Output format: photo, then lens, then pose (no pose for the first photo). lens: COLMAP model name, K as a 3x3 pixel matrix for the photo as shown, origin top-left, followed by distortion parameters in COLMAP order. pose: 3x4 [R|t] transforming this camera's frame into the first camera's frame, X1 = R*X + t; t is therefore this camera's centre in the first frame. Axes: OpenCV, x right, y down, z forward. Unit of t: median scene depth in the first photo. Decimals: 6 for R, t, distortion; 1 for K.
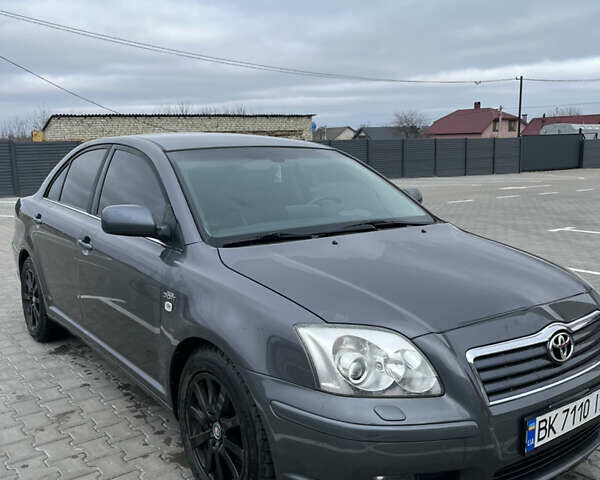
lens RADIAL K [[603.4, 0, 300.0], [0, 603.4, 240.0], [0, 0, 1]] dist [0.056405, -0.119423]
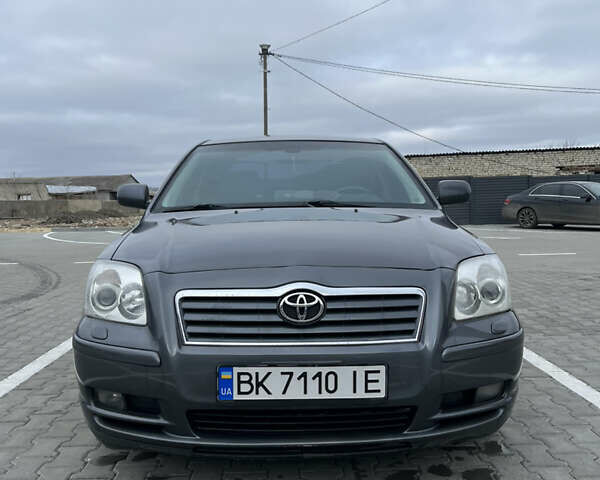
lens RADIAL K [[603.4, 0, 300.0], [0, 603.4, 240.0], [0, 0, 1]] dist [0.056405, -0.119423]
pose [[0.818901, 0.040075, -0.572534, 0.976547], [-0.079660, 0.995840, -0.044234, 0.116514], [0.568380, 0.081831, 0.818687, 0.233890]]
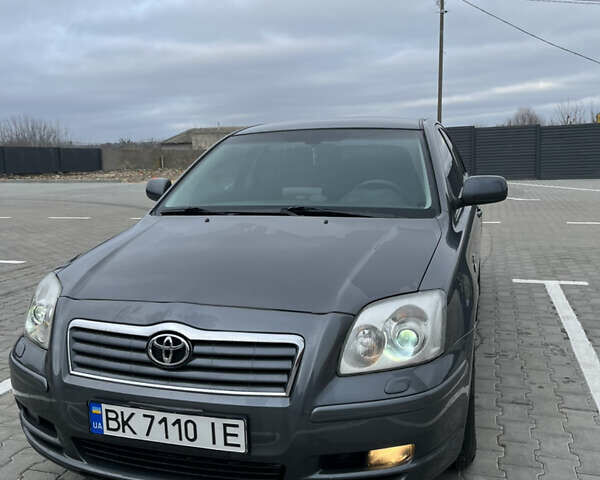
lens RADIAL K [[603.4, 0, 300.0], [0, 603.4, 240.0], [0, 0, 1]] dist [0.056405, -0.119423]
pose [[0.600368, 0.119942, -0.790679, 1.263066], [-0.099829, 0.992196, 0.074710, -0.072819], [0.793469, 0.034079, 0.607656, 0.615785]]
